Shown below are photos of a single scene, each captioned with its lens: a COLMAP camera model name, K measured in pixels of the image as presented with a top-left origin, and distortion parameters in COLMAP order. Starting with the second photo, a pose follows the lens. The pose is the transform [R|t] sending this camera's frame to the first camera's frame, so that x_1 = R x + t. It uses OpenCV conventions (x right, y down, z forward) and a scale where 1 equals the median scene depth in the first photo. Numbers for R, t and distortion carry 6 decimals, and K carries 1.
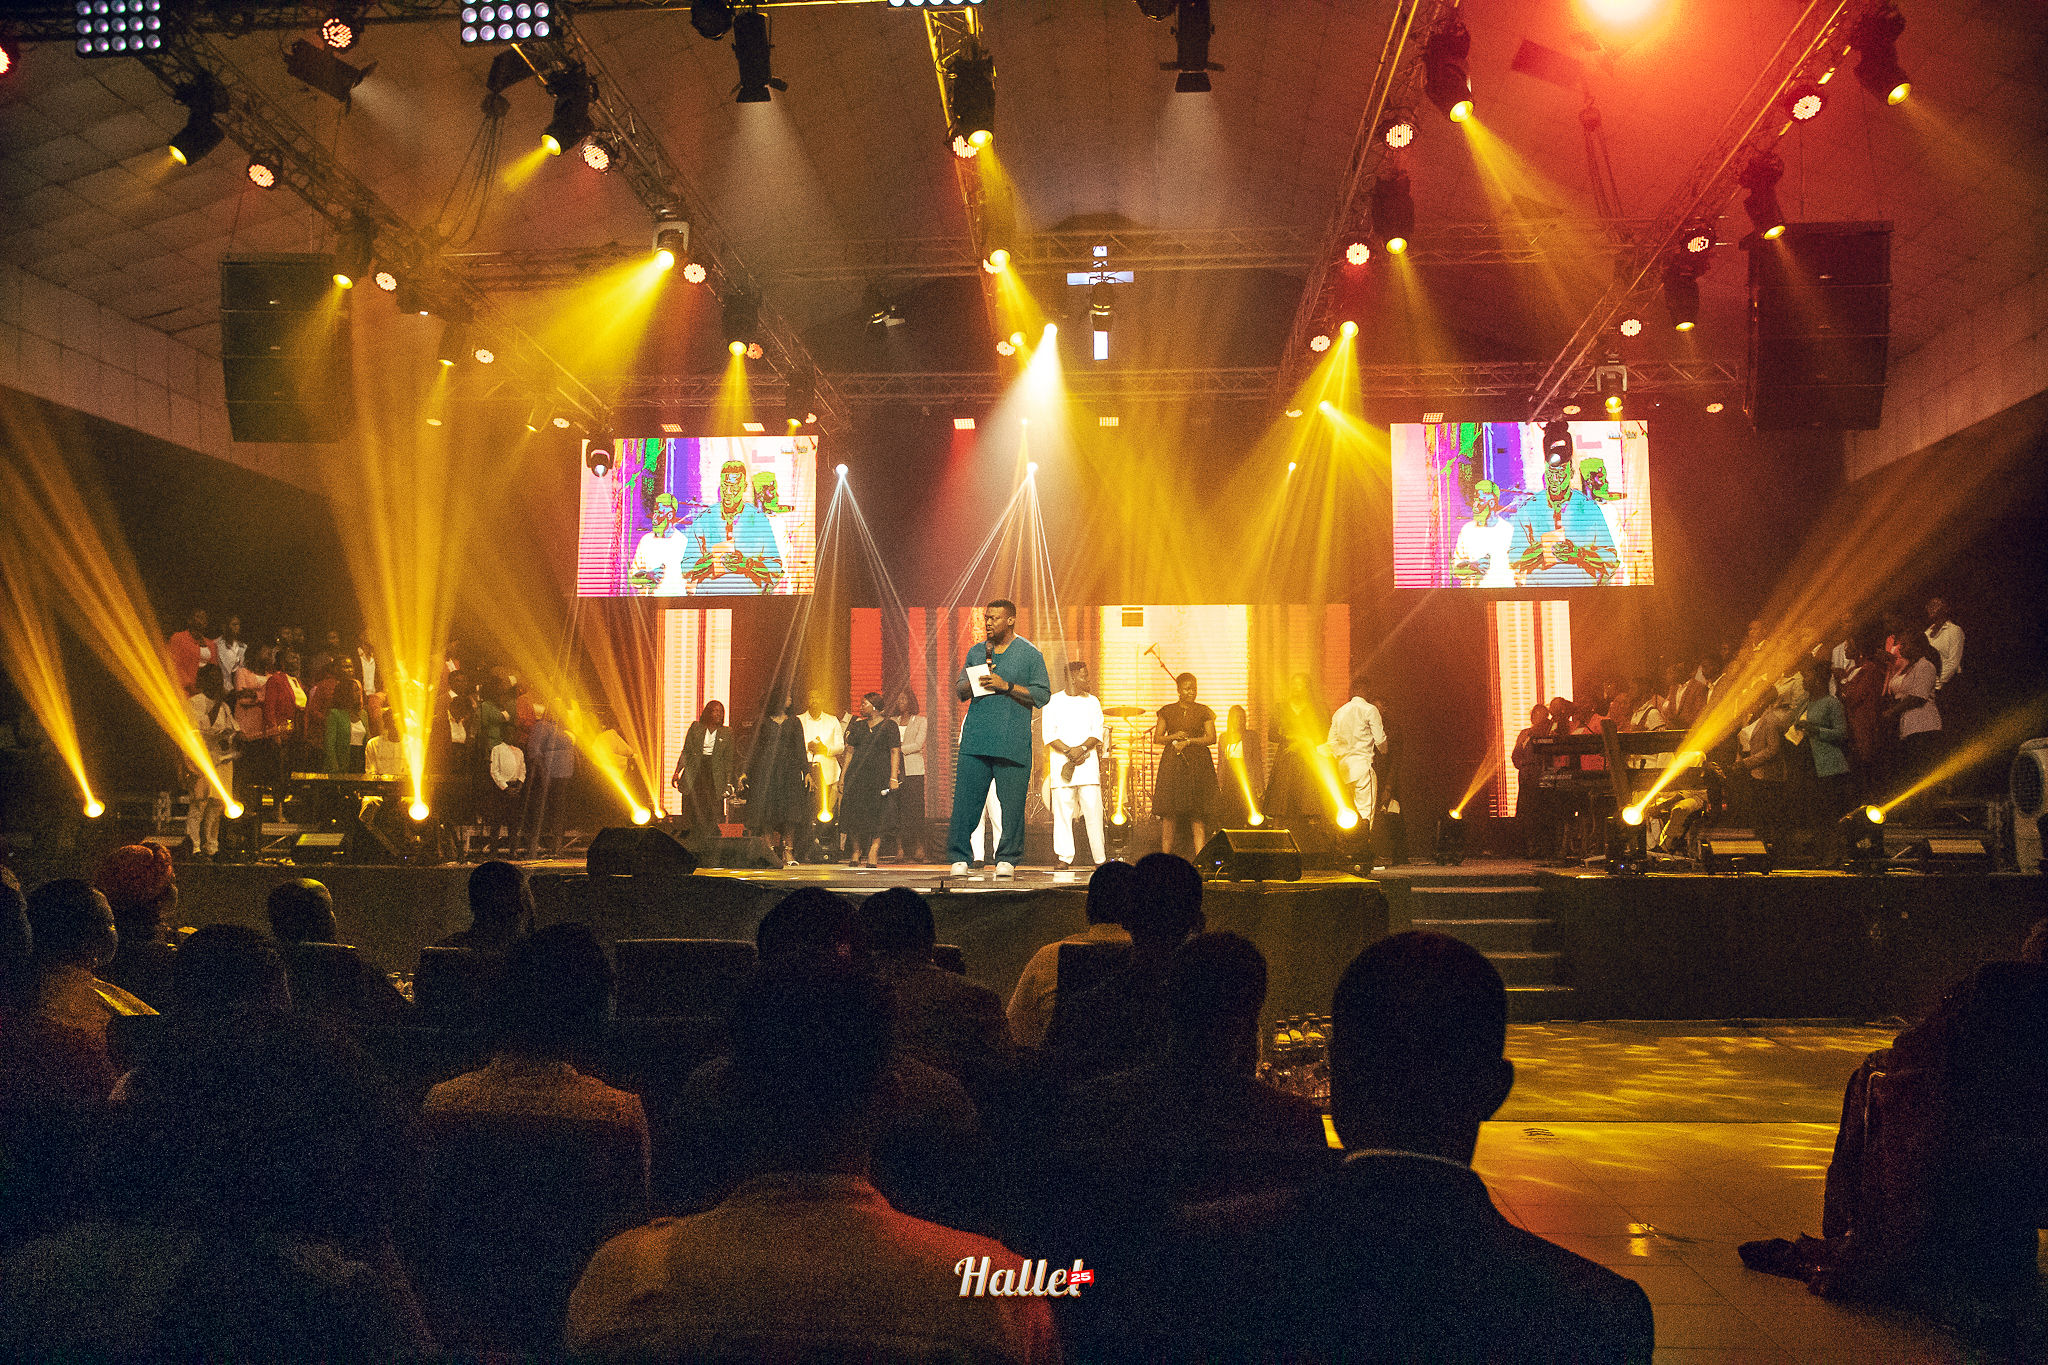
lens RADIAL K [[1522.5, 0, 1013.9], [0, 1522.5, 682.8], [0, 0, 1]] dist [-0.052966, 0.004487]
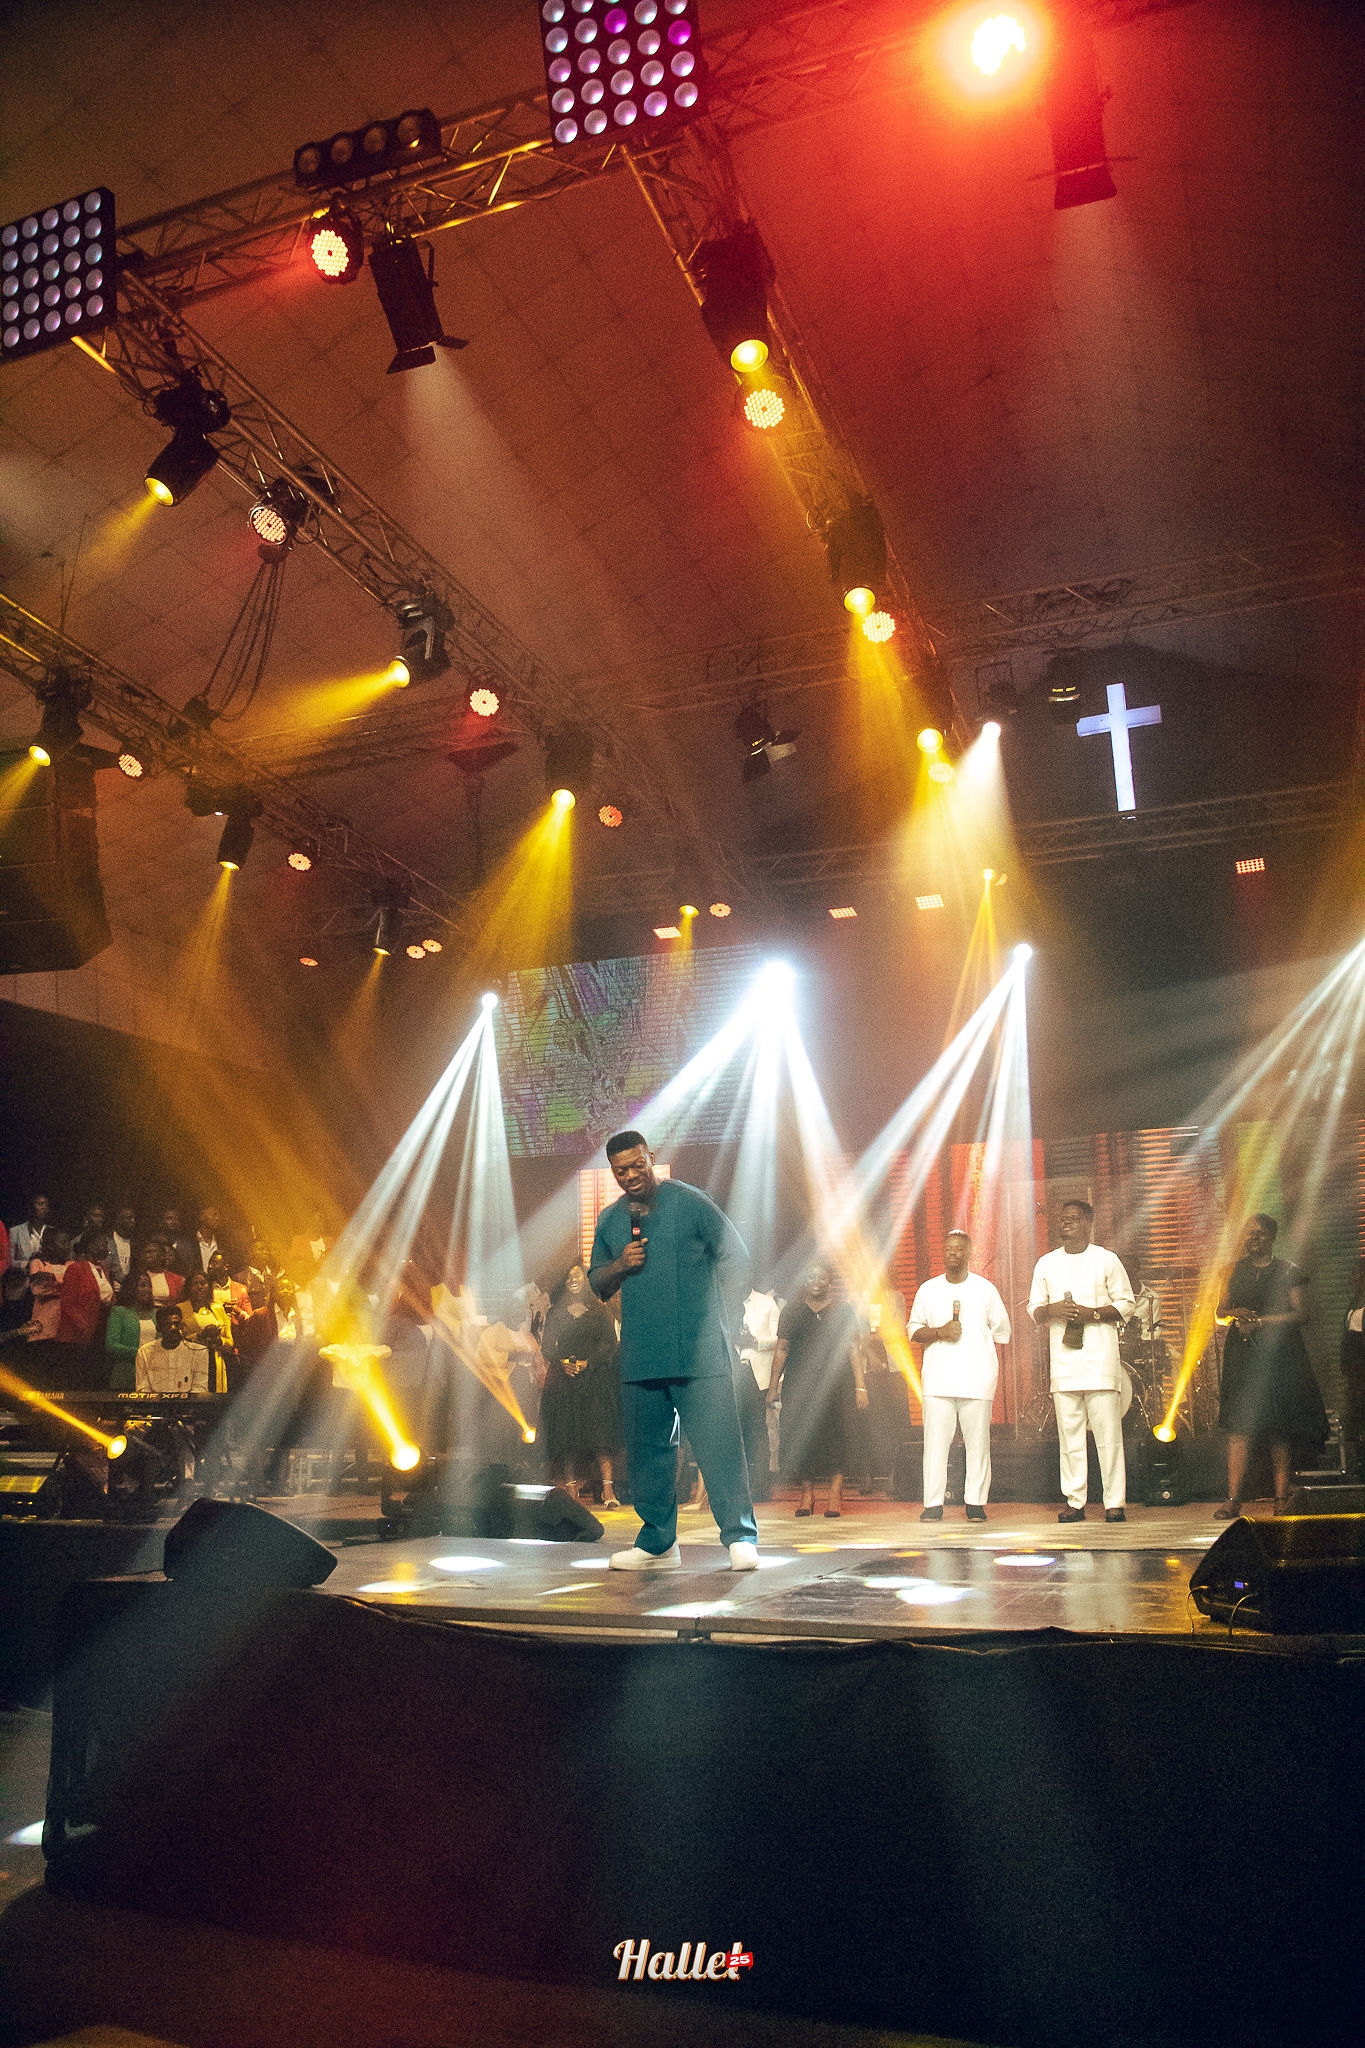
lens RADIAL K [[1522.5, 0, 678.9], [0, 1522.5, 1023.0], [0, 0, 1]] dist [-0.052966, 0.004487]
pose [[0.956442, -0.081670, -0.280267, 0.068911], [0.038969, 0.987195, -0.154686, 0.004505], [0.289311, 0.137027, 0.947377, 0.302041]]
